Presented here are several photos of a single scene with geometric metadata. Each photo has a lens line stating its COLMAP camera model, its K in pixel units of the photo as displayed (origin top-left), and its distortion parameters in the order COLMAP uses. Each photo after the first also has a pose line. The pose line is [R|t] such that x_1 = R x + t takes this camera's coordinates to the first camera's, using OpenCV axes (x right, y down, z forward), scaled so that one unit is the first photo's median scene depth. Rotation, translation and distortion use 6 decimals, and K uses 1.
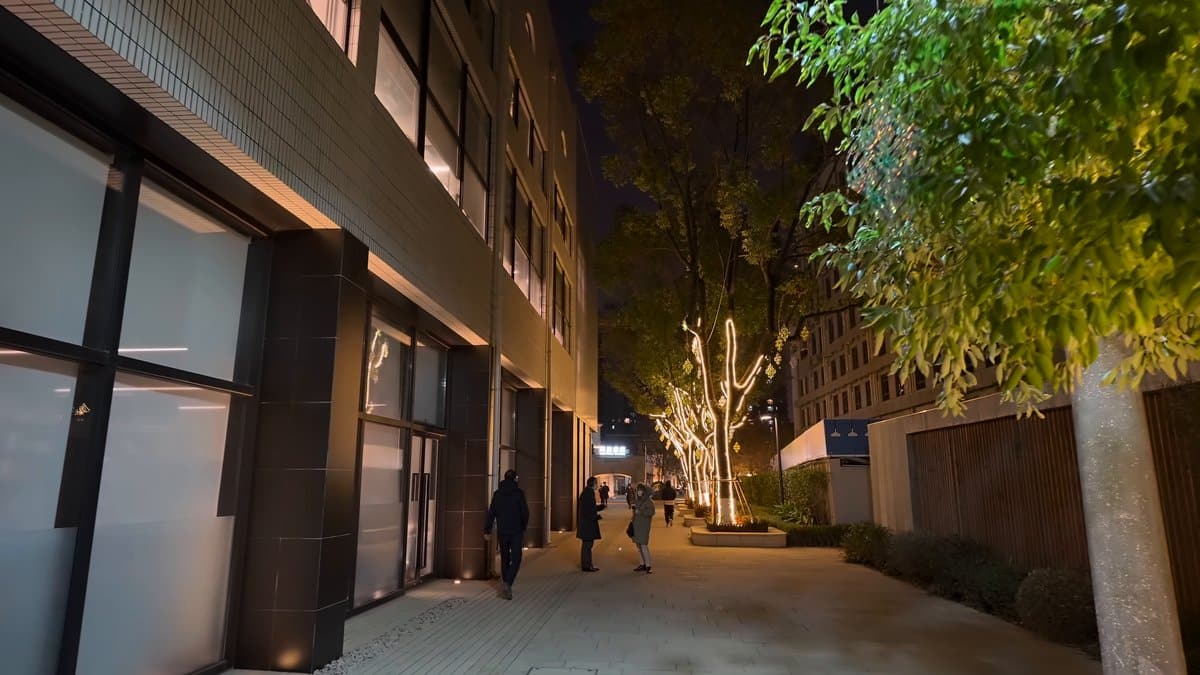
lens RADIAL K [[722.4, 0, 599.2], [0, 722.4, 330.1], [0, 0, 1]] dist [0.001542, -0.000910]
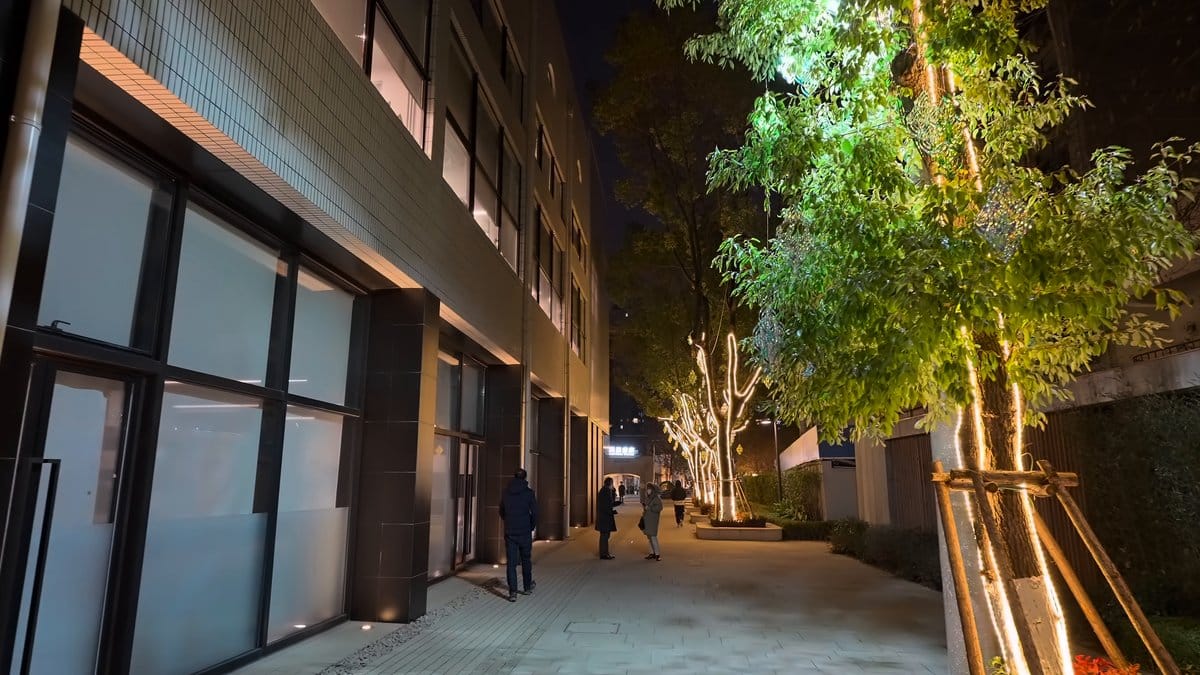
lens RADIAL K [[722.4, 0, 599.2], [0, 722.4, 330.1], [0, 0, 1]] dist [0.001542, -0.000910]
pose [[0.999939, -0.000730, -0.011006, -0.008759], [0.000739, 0.999999, 0.000845, -0.023766], [0.011006, -0.000853, 0.999939, -0.110832]]
